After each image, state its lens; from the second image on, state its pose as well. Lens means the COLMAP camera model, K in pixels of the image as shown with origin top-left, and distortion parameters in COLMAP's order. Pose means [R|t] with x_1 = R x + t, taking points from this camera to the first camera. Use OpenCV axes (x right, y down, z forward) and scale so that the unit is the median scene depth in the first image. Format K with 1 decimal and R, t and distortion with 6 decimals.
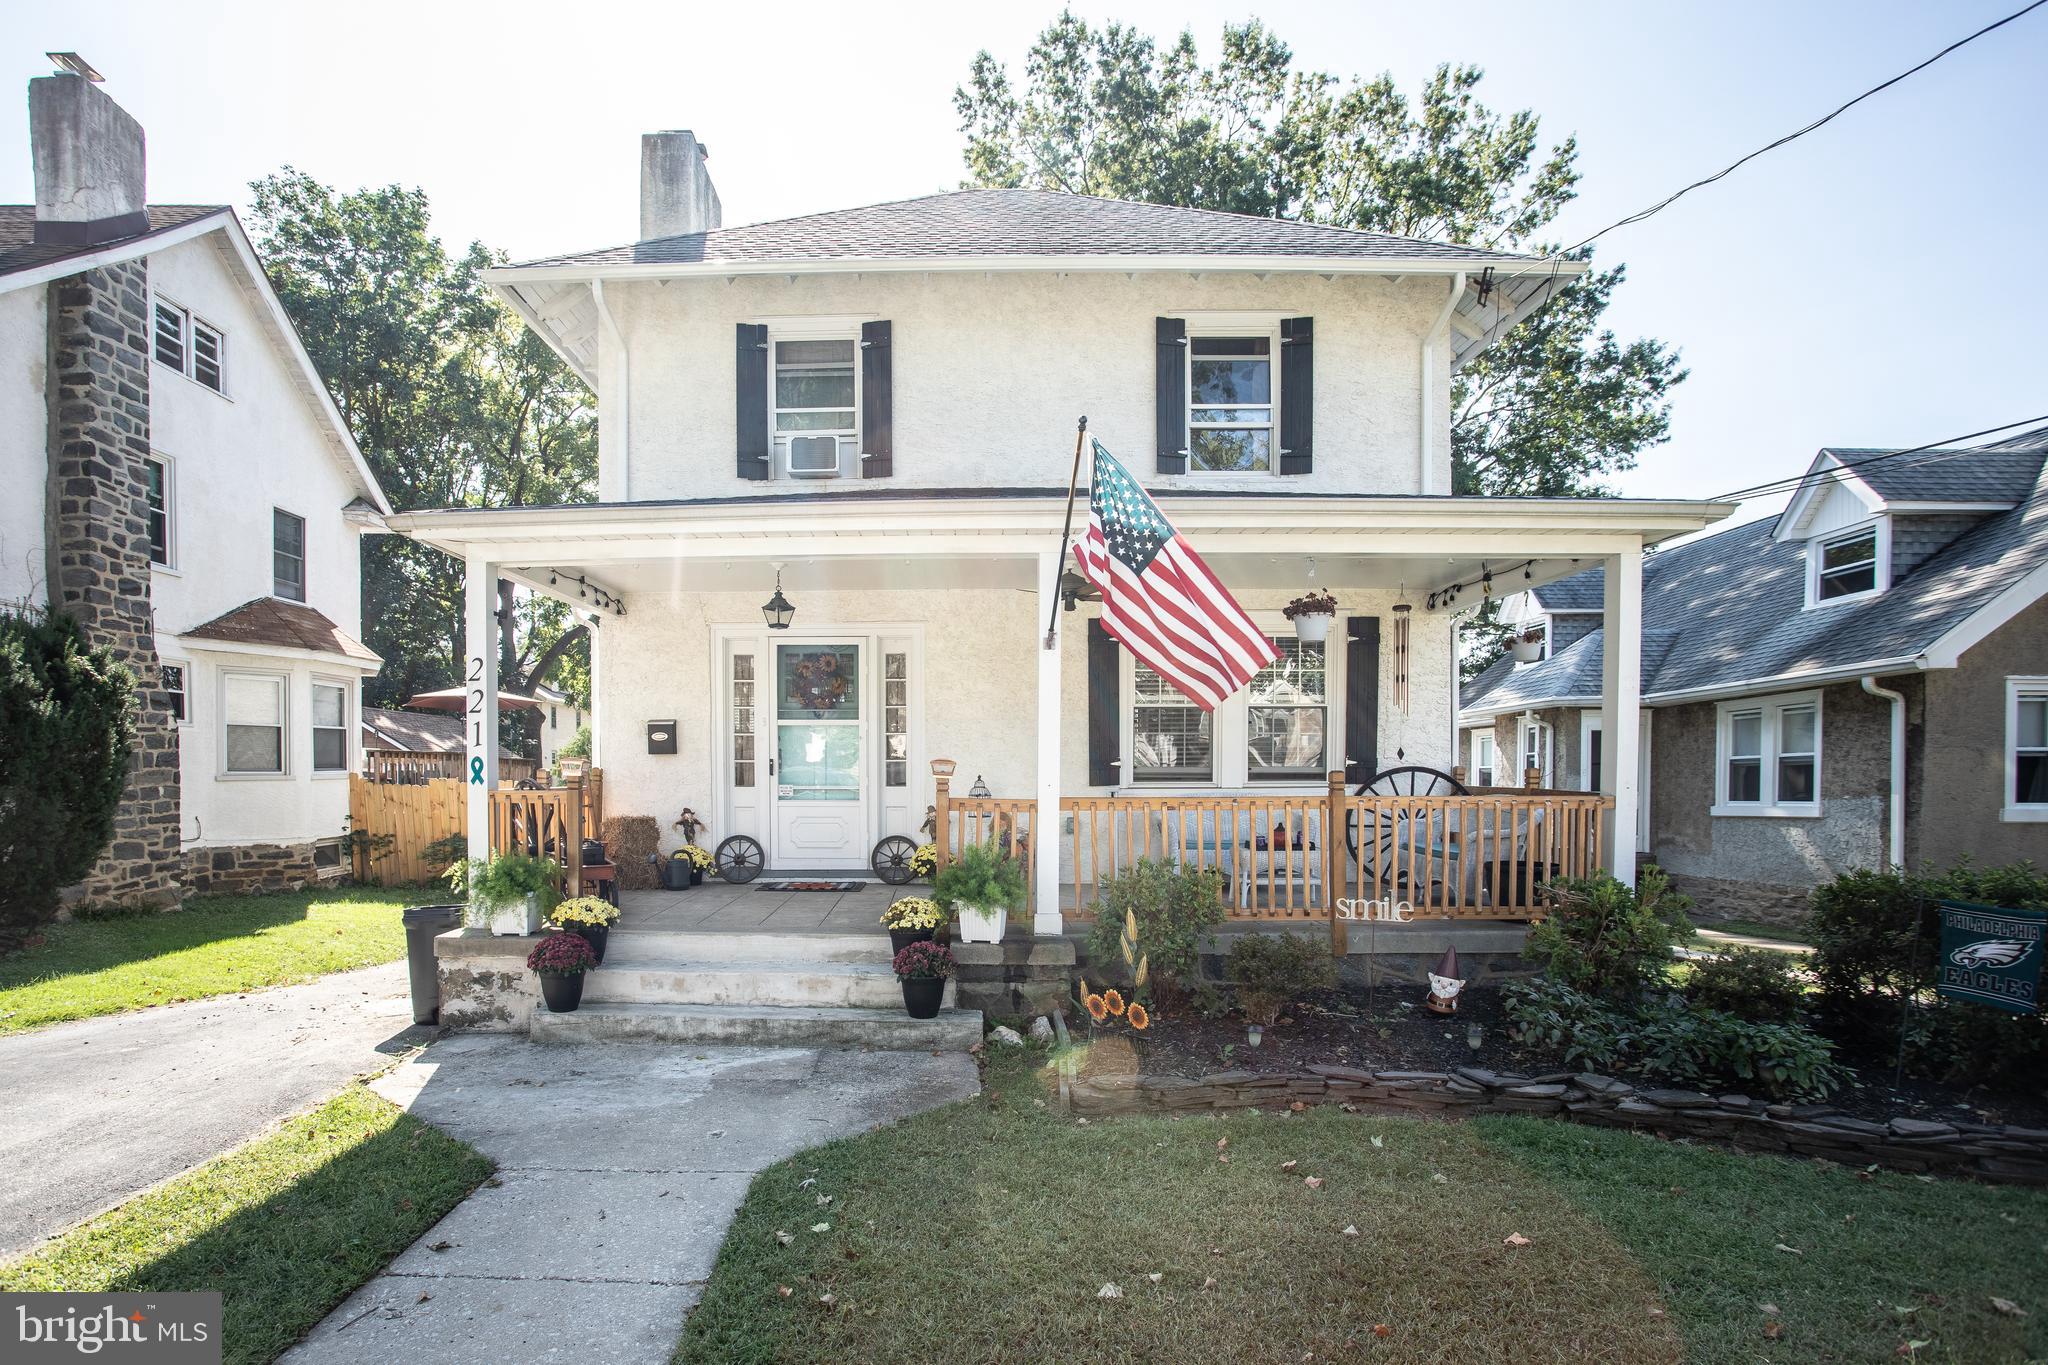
lens RADIAL K [[996.9, 0, 926.8], [0, 996.9, 828.2], [0, 0, 1]] dist [0.031001, 0.000421]
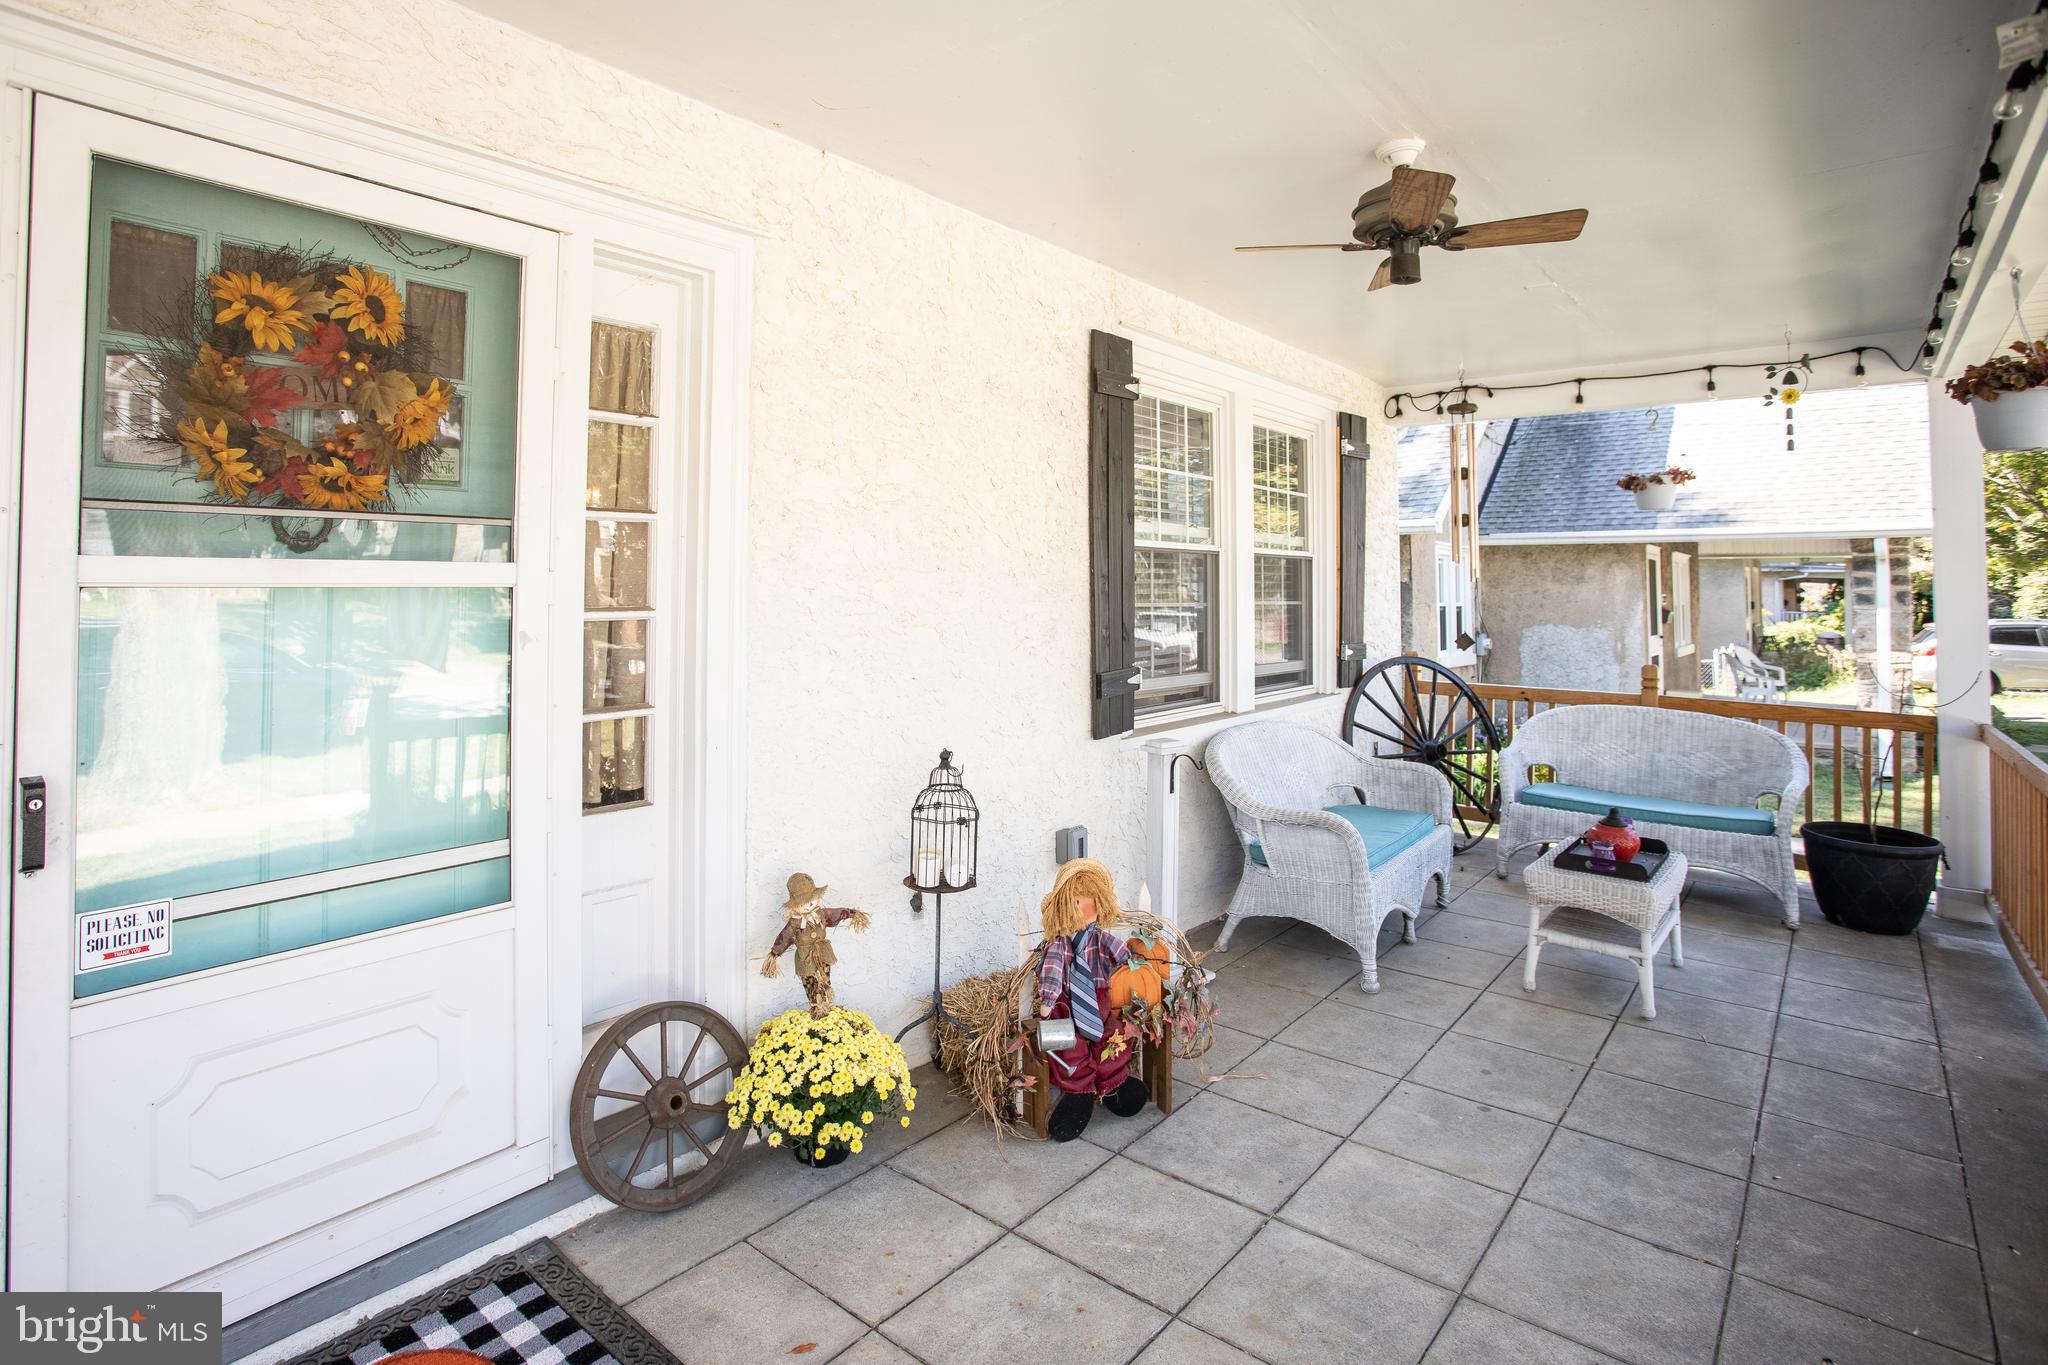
lens RADIAL K [[998.5, 0, 979.3], [0, 998.5, 558.5], [0, 0, 1]] dist [-0.083105, 0.038577]
pose [[0.637555, 0.022201, 0.770085, -0.183692], [0.039158, 0.997359, -0.061173, -0.094361], [-0.769409, 0.069156, 0.635001, 0.789923]]
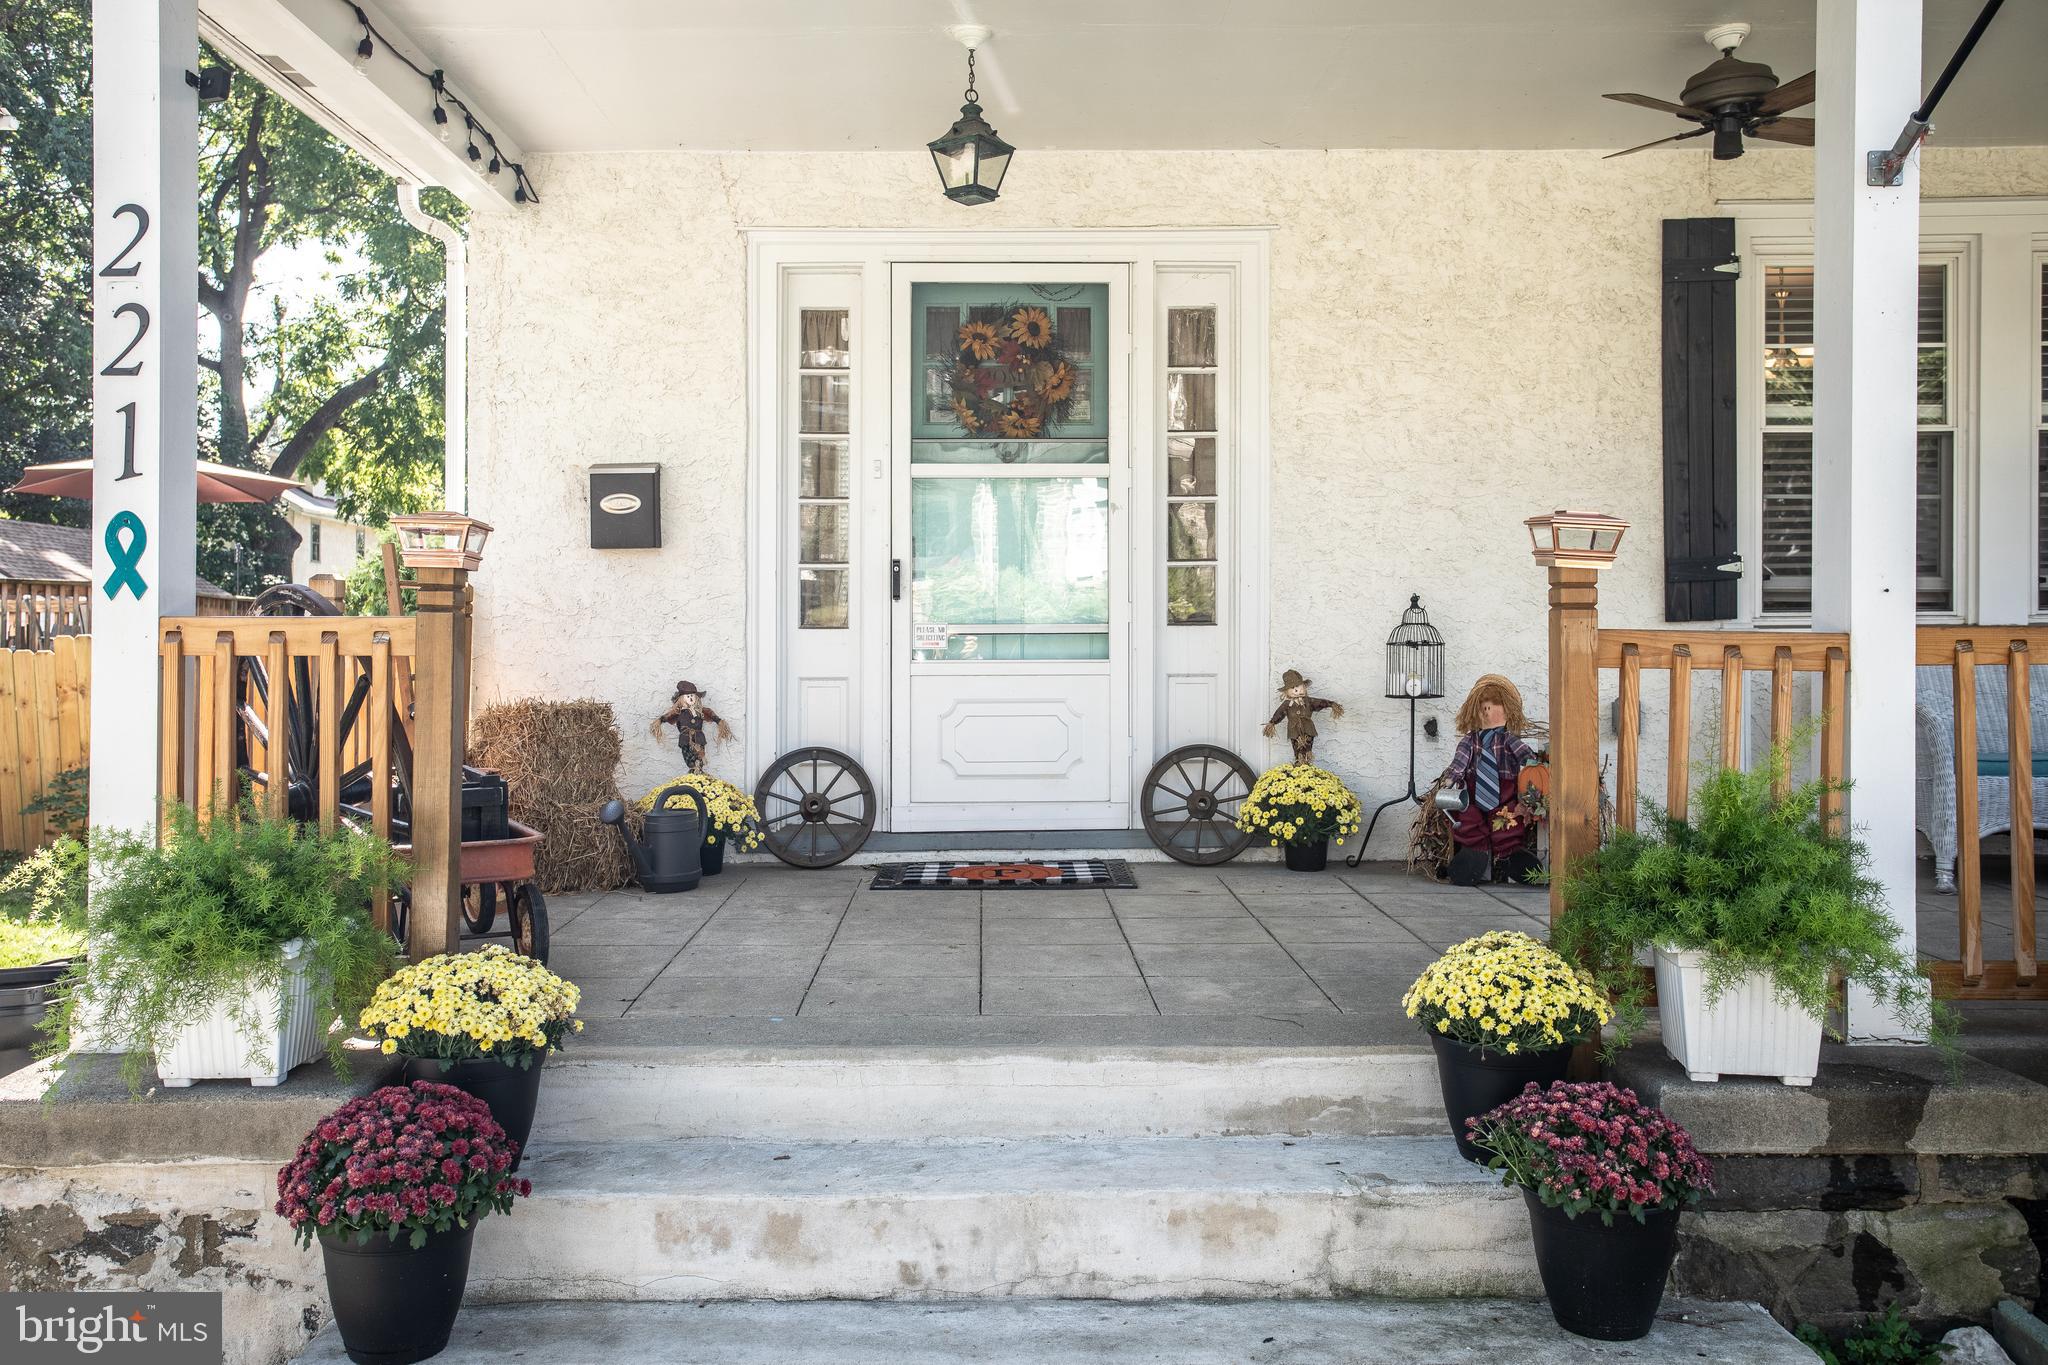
lens RADIAL K [[1683.5, 0, 1075.7], [0, 1683.5, 635.6], [0, 0, 1]] dist [0.008083, 0.071157]
pose [[0.997640, -0.004776, 0.068501, -0.133398], [0.008639, 0.998382, -0.056210, 0.001074], [-0.068121, 0.056669, 0.996066, 0.321610]]
